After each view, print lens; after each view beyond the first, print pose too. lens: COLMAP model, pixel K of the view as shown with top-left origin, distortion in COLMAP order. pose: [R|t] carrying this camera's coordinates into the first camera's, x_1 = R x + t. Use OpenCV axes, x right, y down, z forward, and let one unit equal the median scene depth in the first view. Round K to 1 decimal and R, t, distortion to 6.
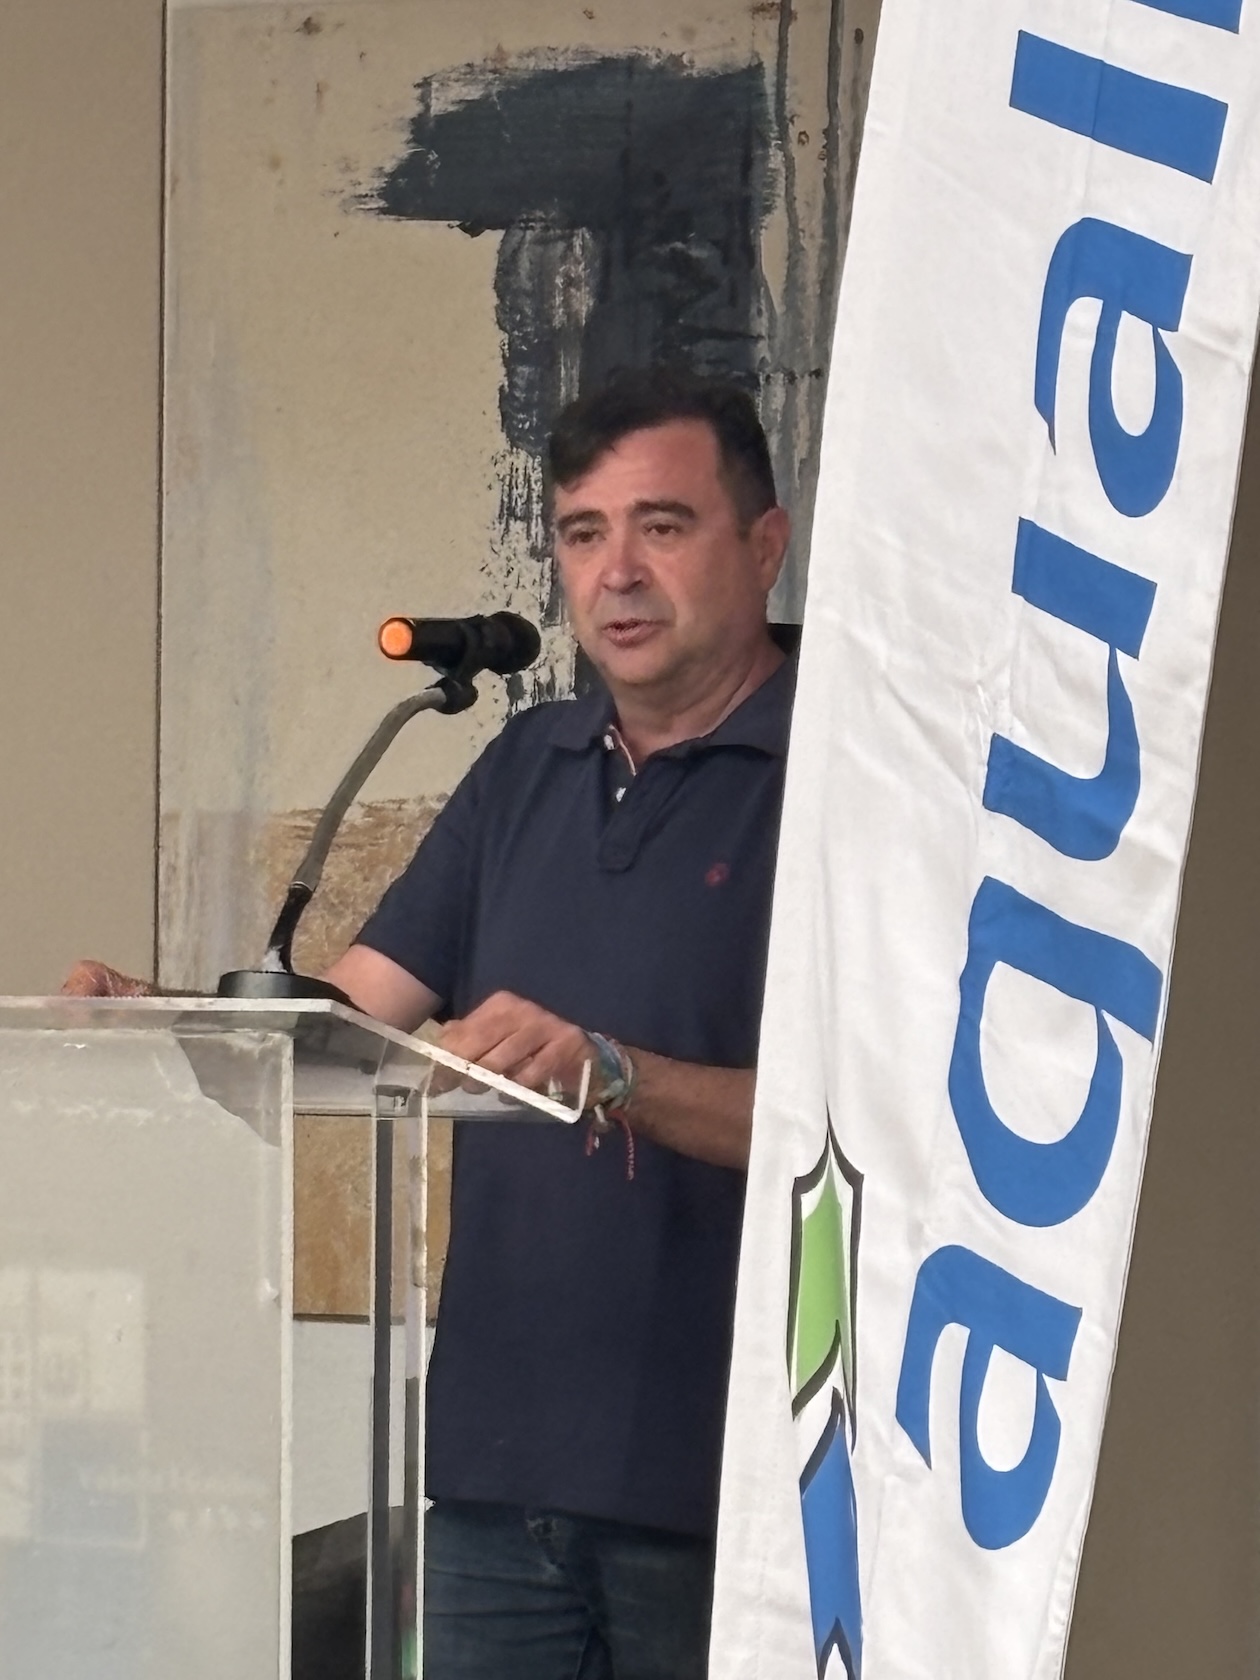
lens RADIAL K [[8623.5, 0, 629.8], [0, 8623.5, 840.2], [0, 0, 1]] dist [0.335581, 0.000000]
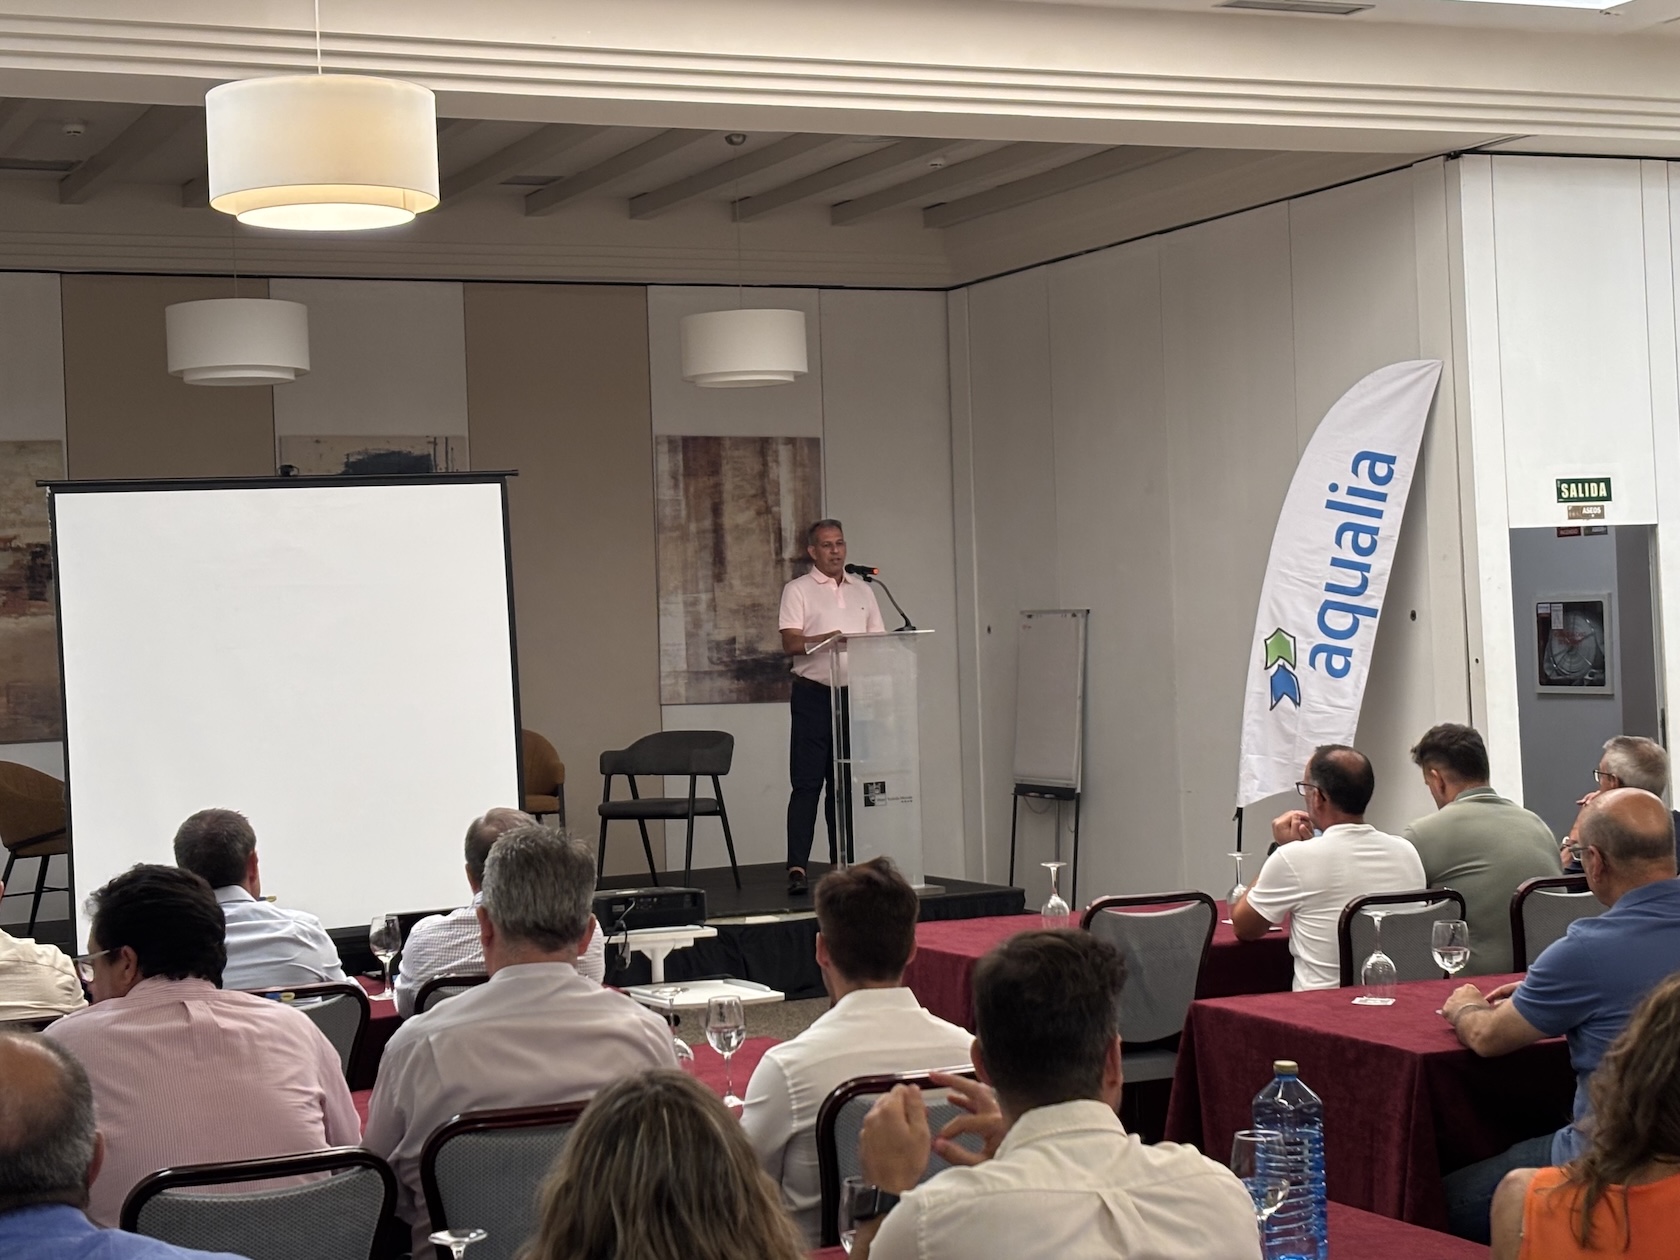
lens RADIAL K [[2724.6, 0, 852.0], [0, 2724.6, 629.1], [0, 0, 1]] dist [0.214433, 0.000000]
pose [[0.581749, -0.034858, 0.812621, -1.096019], [0.030547, 0.999313, 0.020998, -0.016978], [-0.812795, 0.012607, 0.582414, -0.082765]]
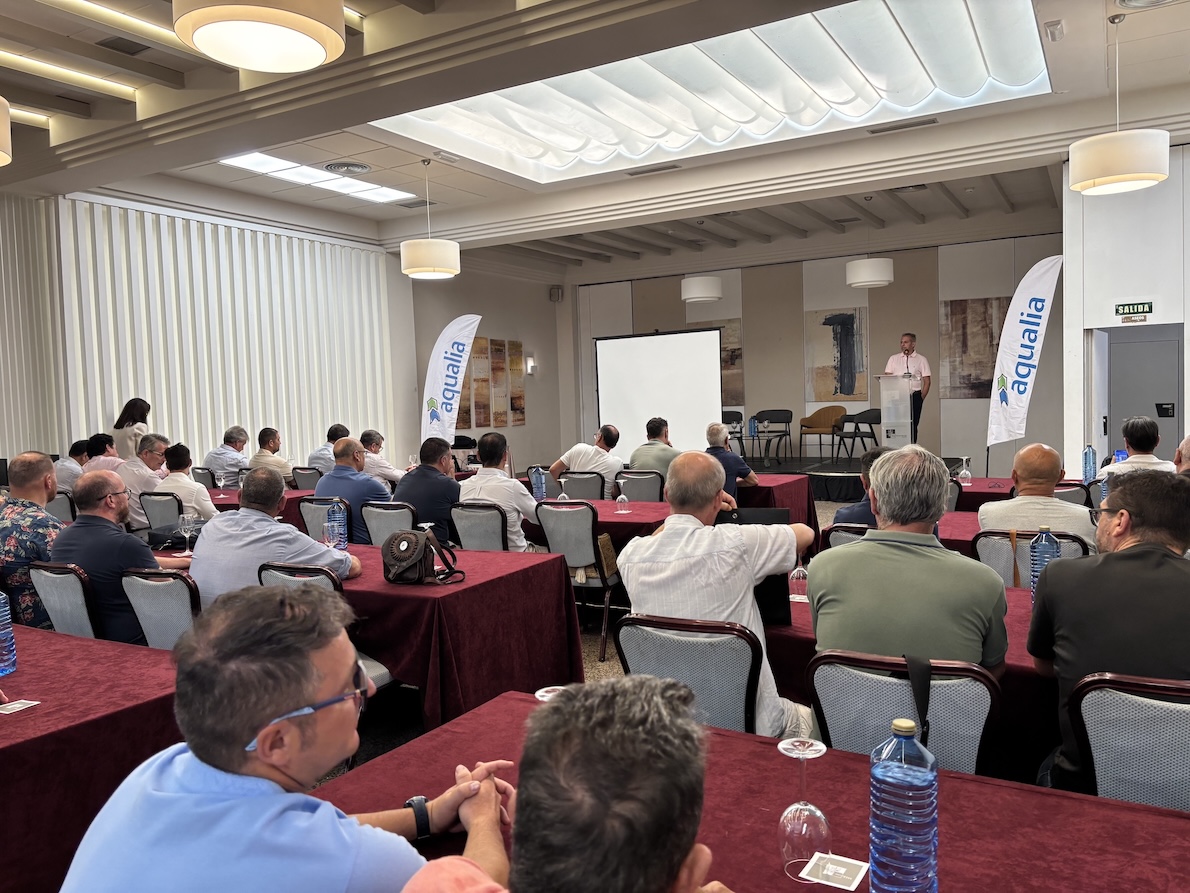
lens RADIAL K [[862.1, 0, 585.9], [0, 862.1, 435.8], [0, 0, 1]] dist [0.033832, 0.001433]
pose [[0.998847, -0.047869, 0.003542, -0.447627], [0.047541, 0.996778, 0.064606, -0.000860], [-0.006623, -0.064363, 0.997905, -0.468420]]
